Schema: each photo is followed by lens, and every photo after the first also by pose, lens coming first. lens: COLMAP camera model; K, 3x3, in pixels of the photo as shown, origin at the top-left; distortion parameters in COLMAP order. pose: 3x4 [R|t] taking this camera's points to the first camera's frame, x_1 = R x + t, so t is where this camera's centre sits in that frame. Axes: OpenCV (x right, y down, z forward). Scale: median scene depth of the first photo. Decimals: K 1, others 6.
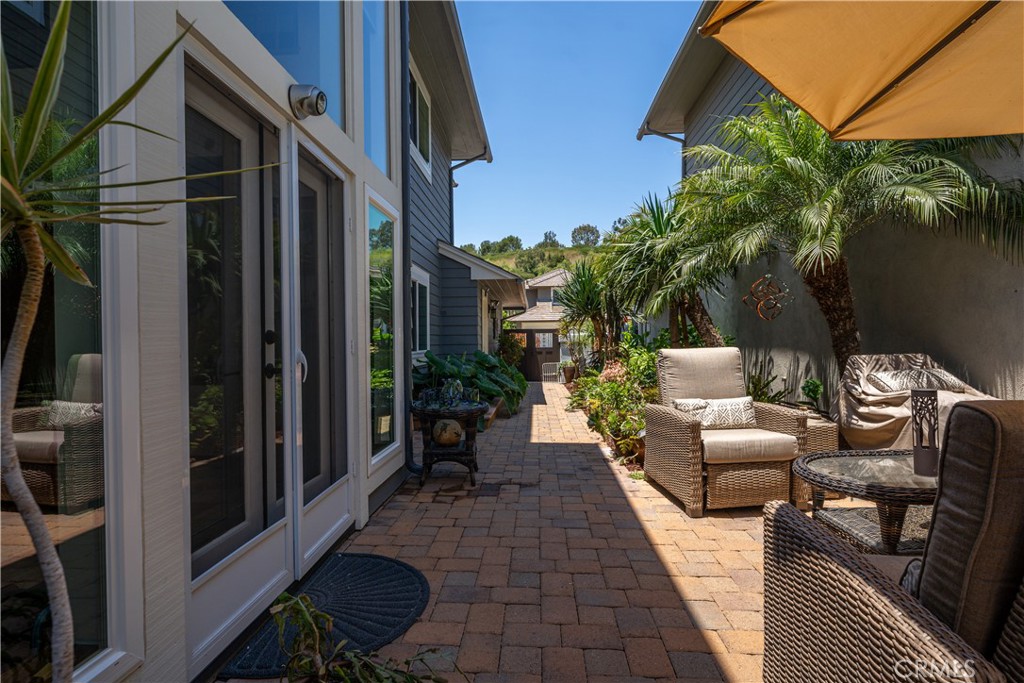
lens RADIAL K [[507.4, 0, 491.7], [0, 507.4, 340.8], [0, 0, 1]] dist [0.002636, 0.000222]
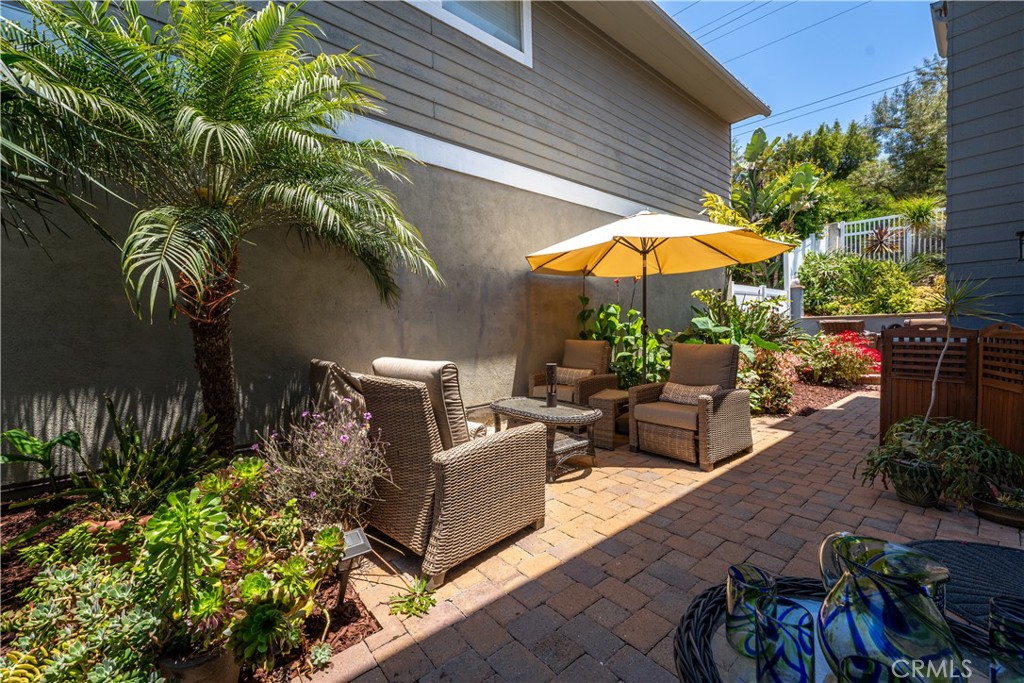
lens RADIAL K [[412.2, 0, 512.0], [0, 412.2, 341.5], [0, 0, 1]] dist [0.002449, 0.000477]
pose [[-0.710308, 0.007149, 0.703855, -0.049515], [0.032535, 0.999213, 0.022684, -0.008930], [-0.703139, 0.039012, -0.709982, 0.601359]]
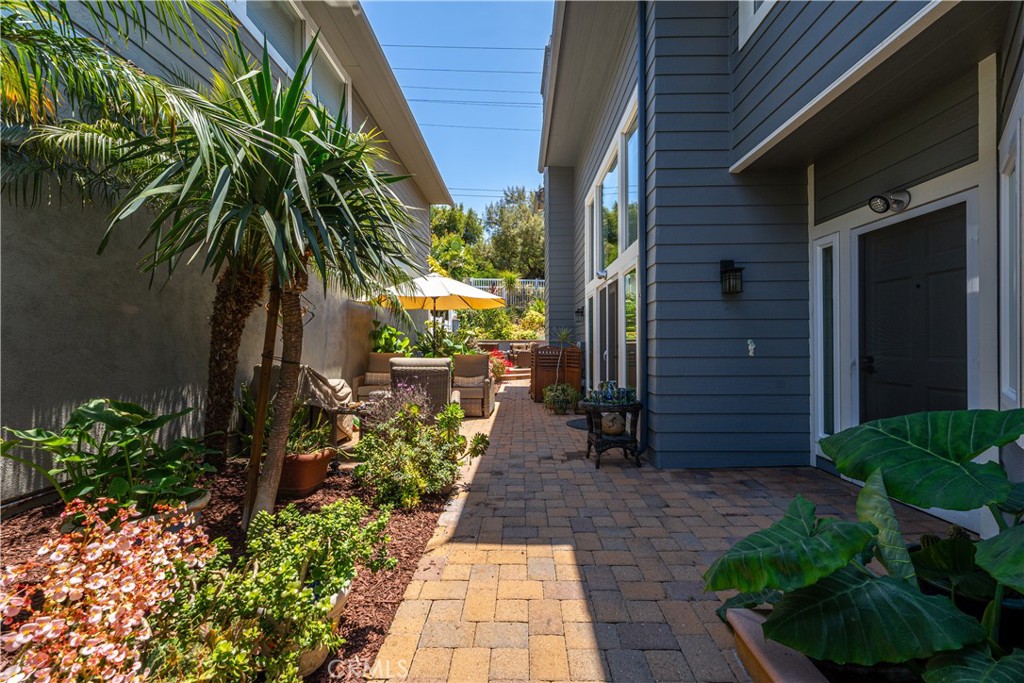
lens RADIAL K [[412.2, 0, 512.0], [0, 412.2, 341.5], [0, 0, 1]] dist [0.002449, 0.000477]
pose [[-0.997773, 0.012606, -0.065492, 0.111307], [0.012872, 0.999911, -0.003640, -0.010459], [0.065440, -0.004475, -0.997846, 0.994276]]
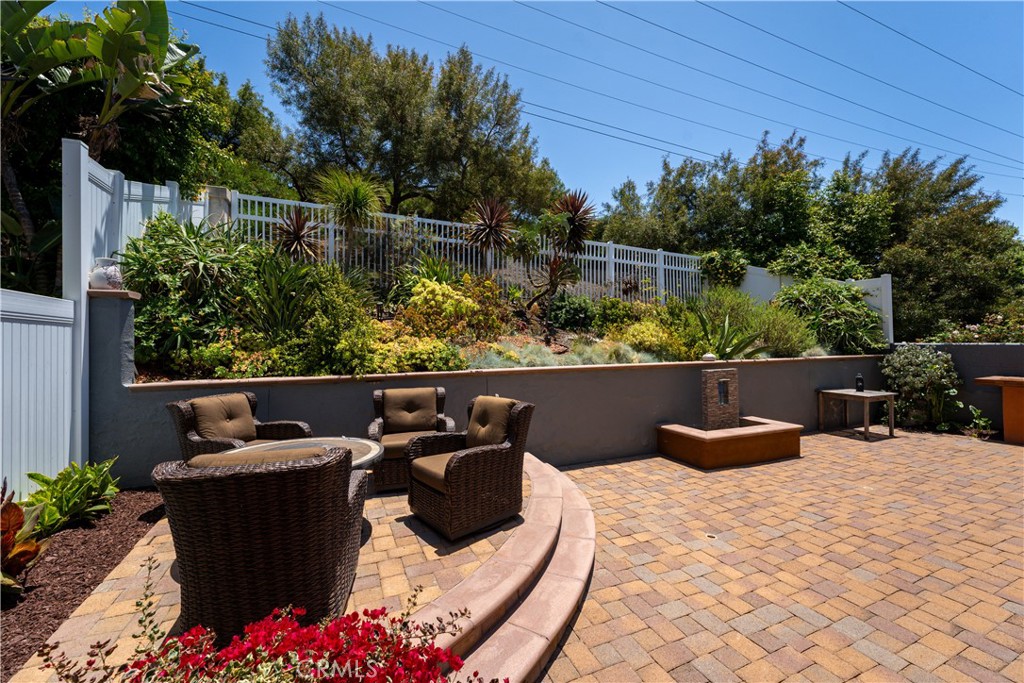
lens RADIAL K [[407.9, 0, 512.0], [0, 407.9, 341.5], [0, 0, 1]] dist [-0.007064, 0.000074]
pose [[-0.875864, 0.017156, -0.482253, 0.083736], [0.019740, 0.999805, -0.000283, -0.069979], [0.482154, -0.009768, -0.876032, -0.531346]]
